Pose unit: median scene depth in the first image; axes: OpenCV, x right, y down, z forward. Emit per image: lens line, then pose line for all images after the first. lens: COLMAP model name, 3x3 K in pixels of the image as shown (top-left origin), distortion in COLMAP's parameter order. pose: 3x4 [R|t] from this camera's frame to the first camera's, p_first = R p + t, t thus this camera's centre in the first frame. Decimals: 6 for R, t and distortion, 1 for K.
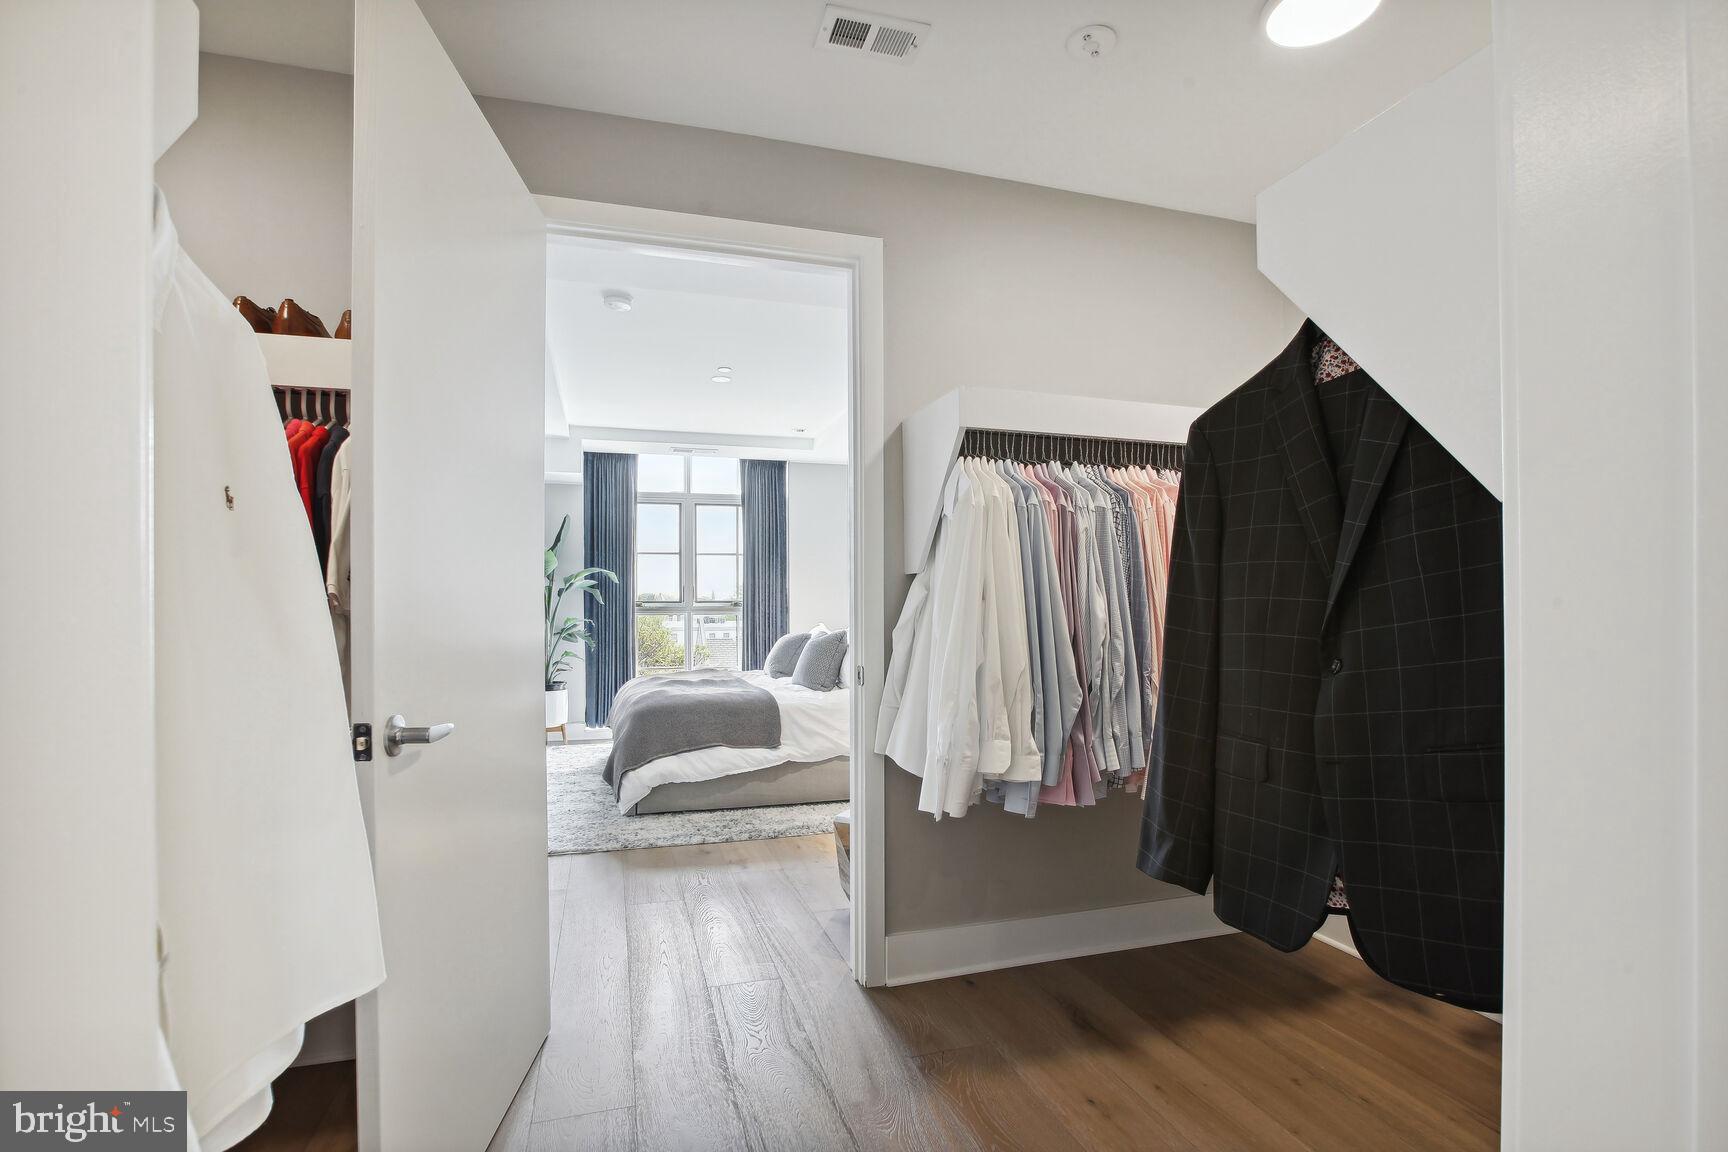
lens RADIAL K [[813.7, 0, 863.1], [0, 813.7, 608.1], [0, 0, 1]] dist [-0.035472, 0.000983]
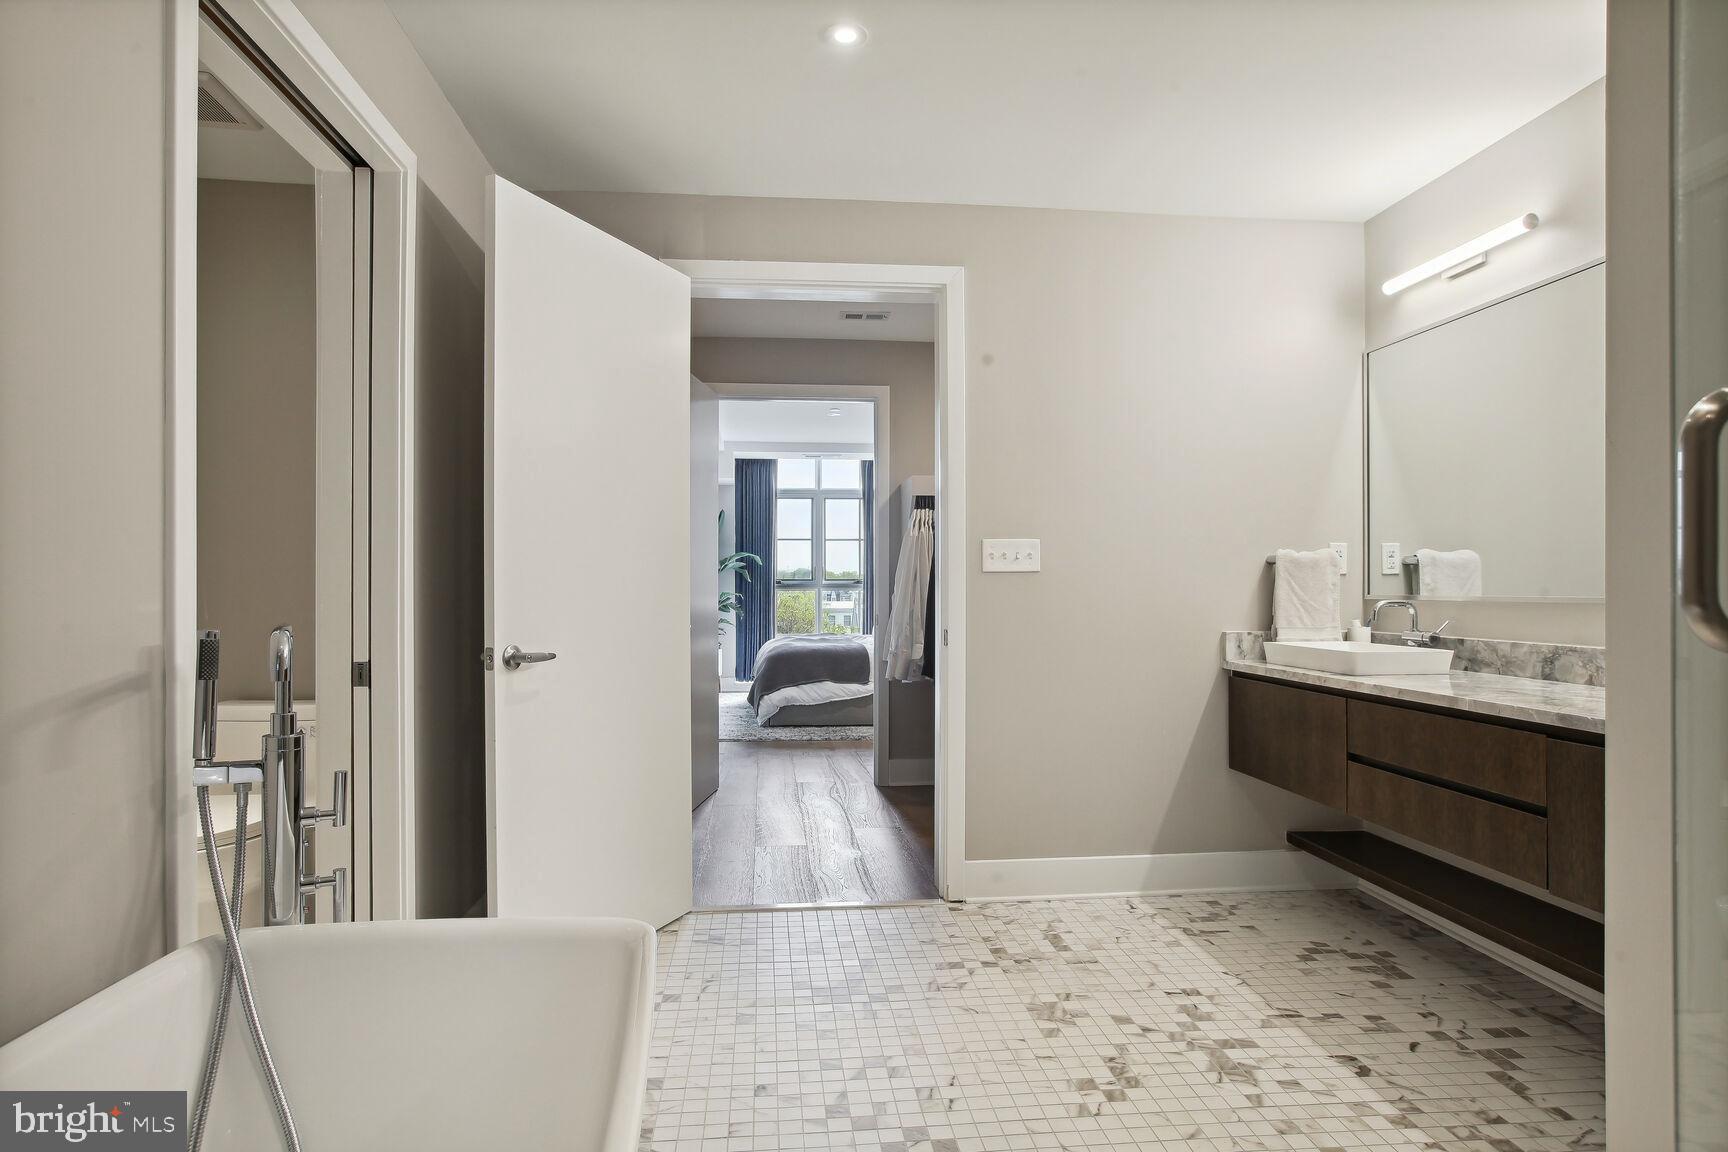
lens RADIAL K [[1026.8, 0, 864.0], [0, 1026.8, 576.0], [0, 0, 1]] dist [0.001416, 0.000357]
pose [[0.978828, -0.000202, -0.204685, 0.175363], [-0.001860, 0.999949, -0.009885, 0.001815], [0.204677, 0.010057, 0.978778, -0.514173]]
